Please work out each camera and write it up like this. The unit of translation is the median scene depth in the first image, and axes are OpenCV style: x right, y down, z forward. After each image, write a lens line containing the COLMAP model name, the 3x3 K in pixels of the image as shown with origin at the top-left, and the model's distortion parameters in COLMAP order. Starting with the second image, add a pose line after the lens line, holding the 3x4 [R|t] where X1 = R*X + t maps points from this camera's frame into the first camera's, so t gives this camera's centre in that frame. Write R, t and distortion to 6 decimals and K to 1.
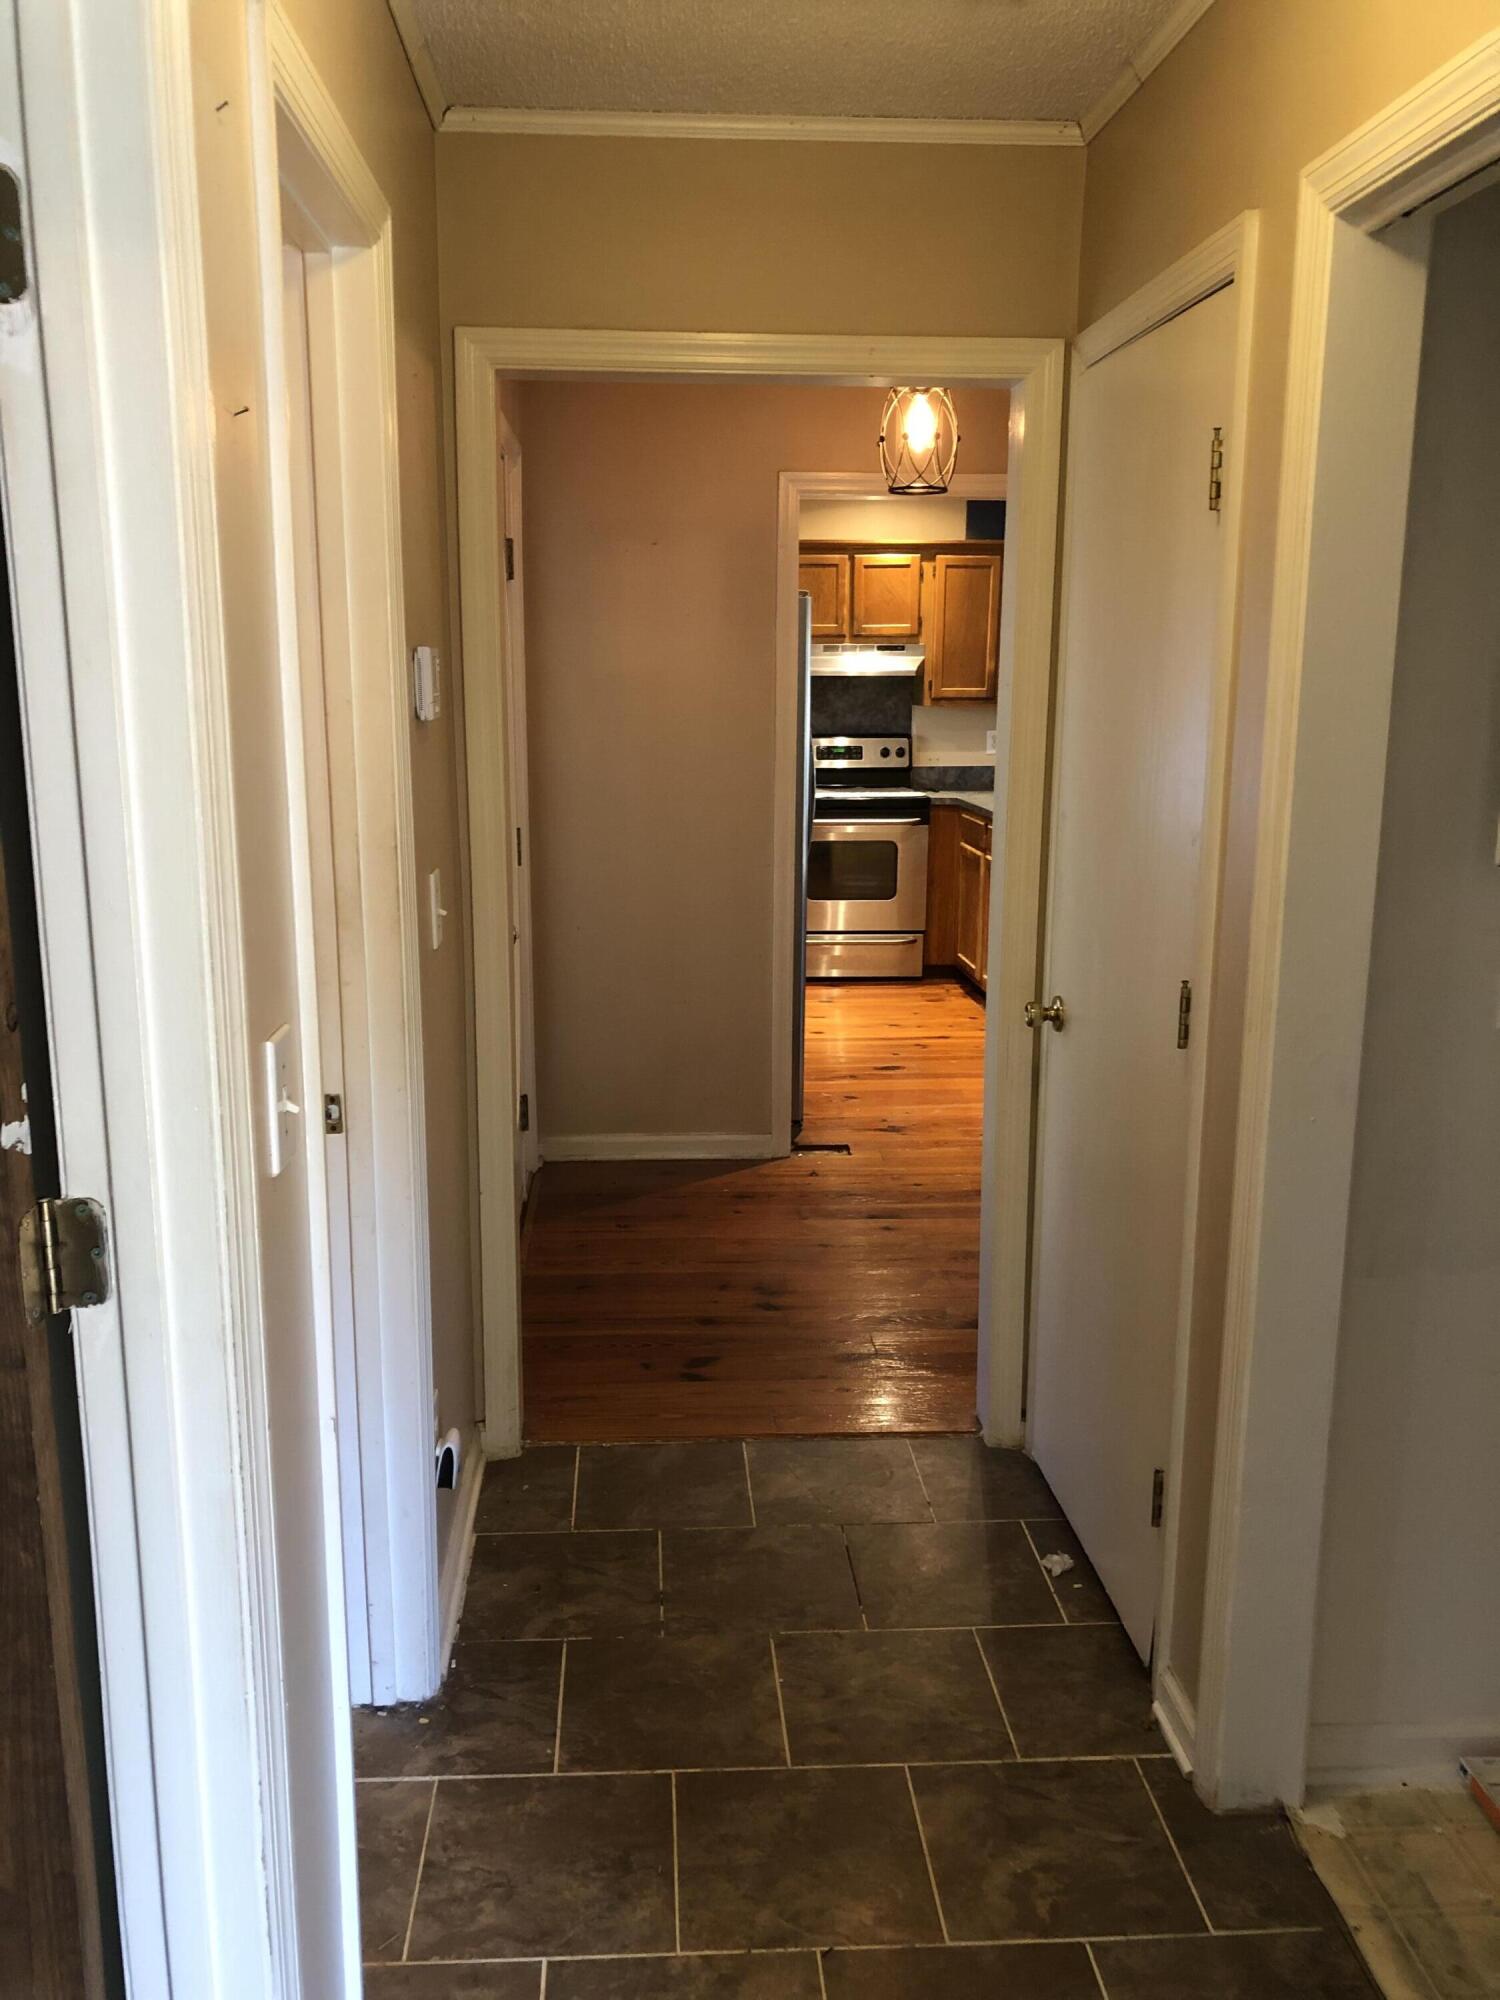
lens RADIAL K [[1637.9, 0, 748.0], [0, 1637.9, 998.9], [0, 0, 1]] dist [-0.001909, -0.000003]
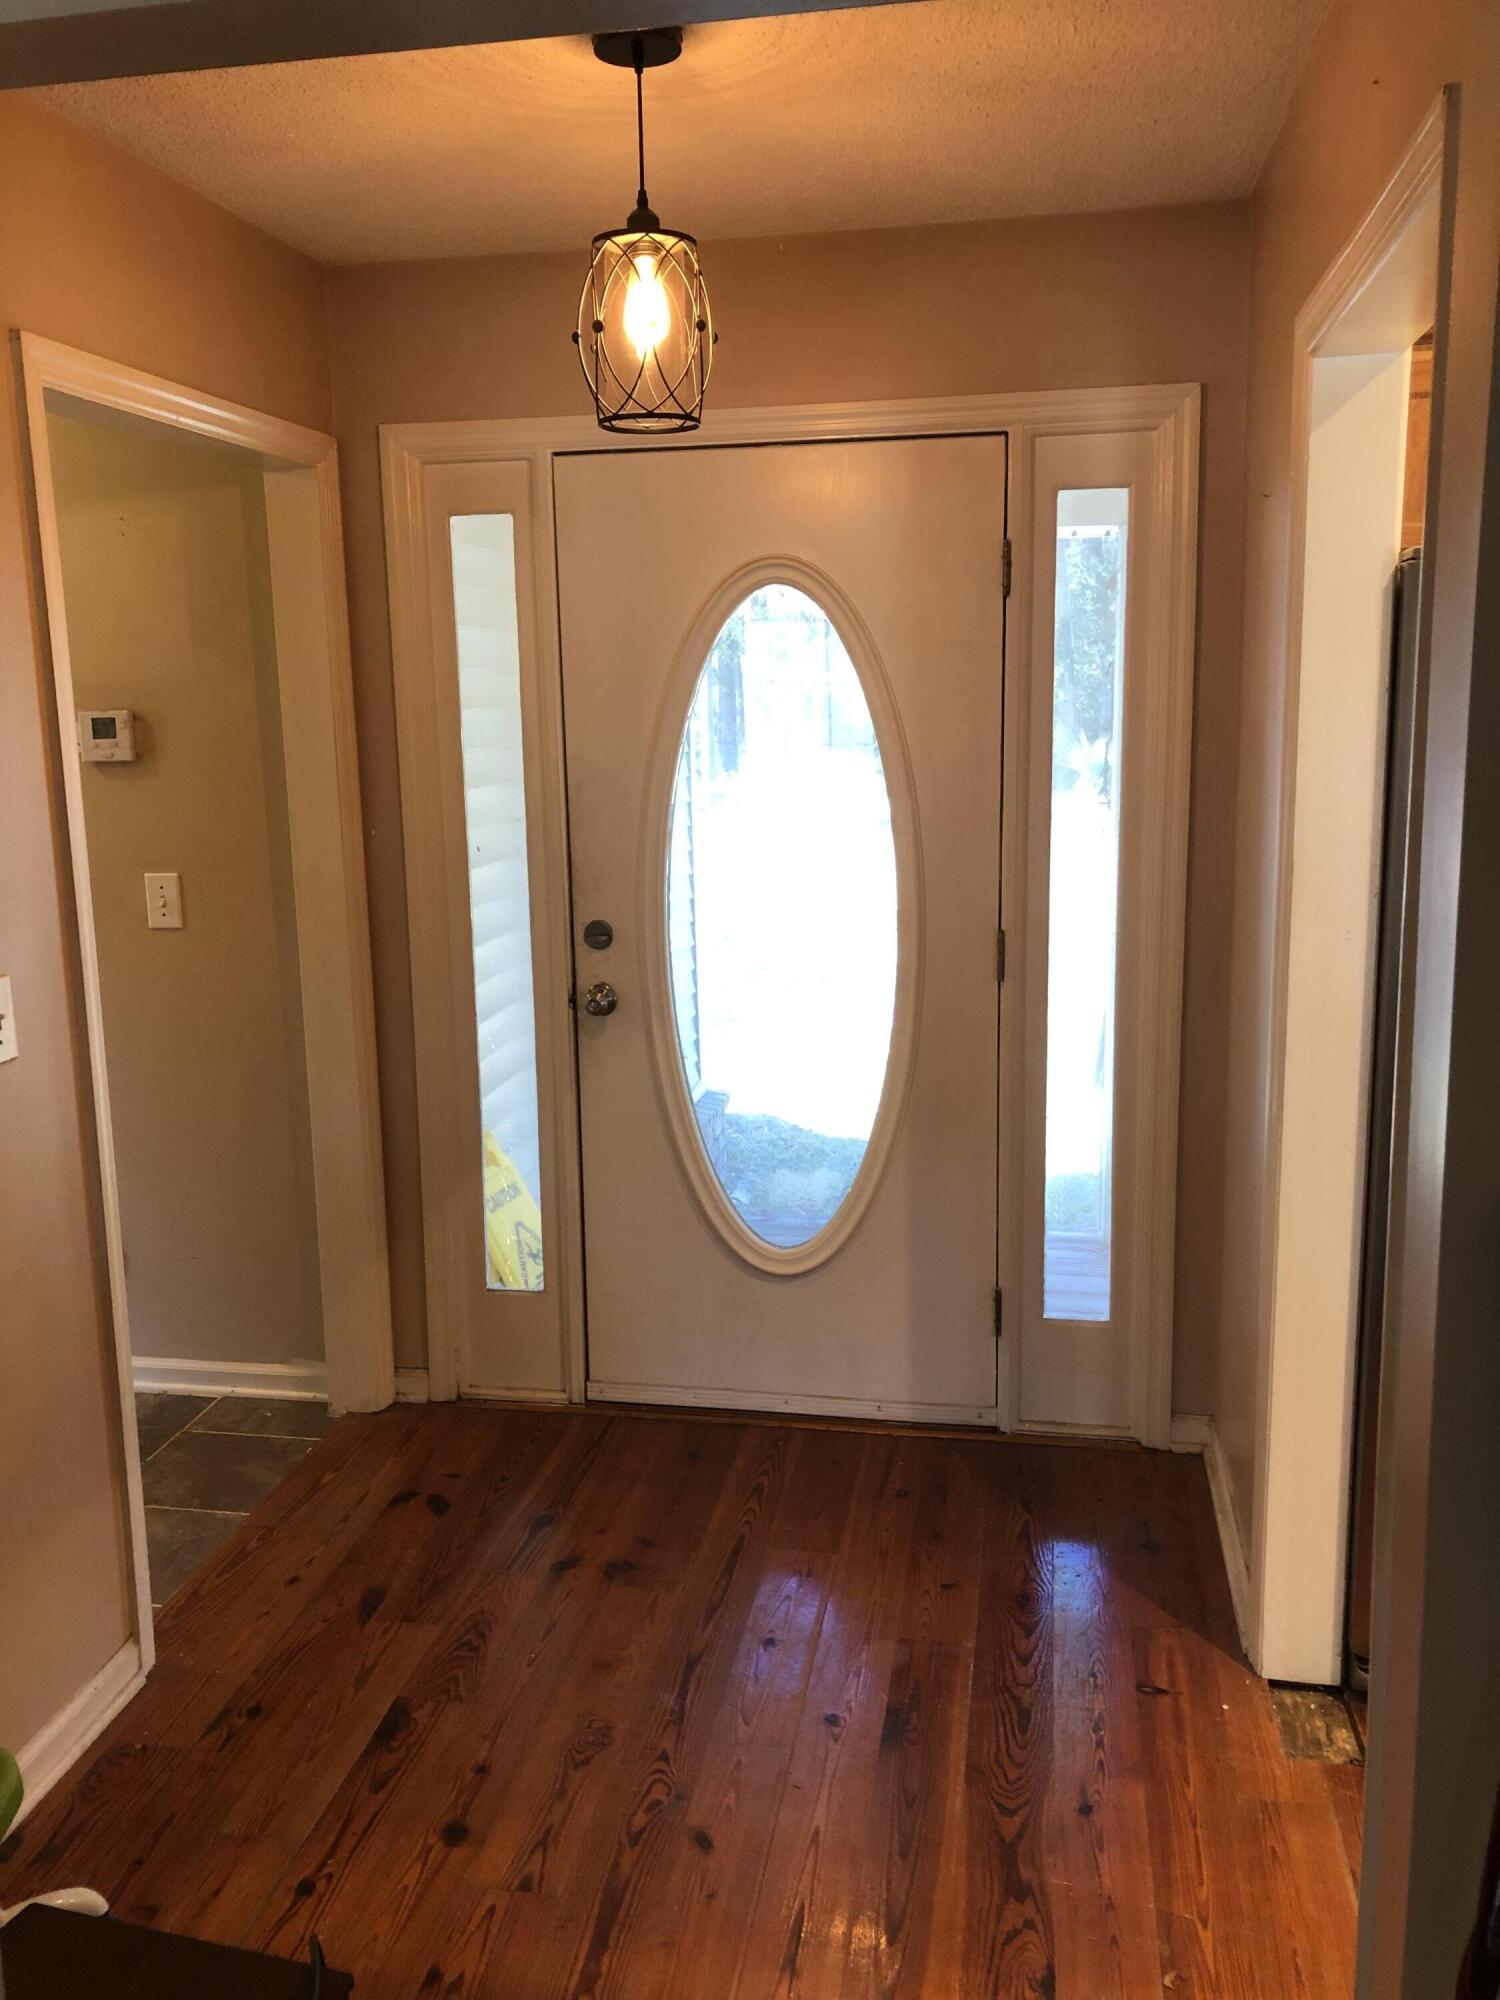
lens RADIAL K [[1637.9, 0, 748.8], [0, 1637.9, 998.1], [0, 0, 1]] dist [-0.001909, -0.000003]
pose [[-0.249955, 0.175686, -0.952185, 0.637746], [-0.183230, 0.957050, 0.224683, -0.236183], [0.950762, 0.230630, -0.207029, 1.141846]]
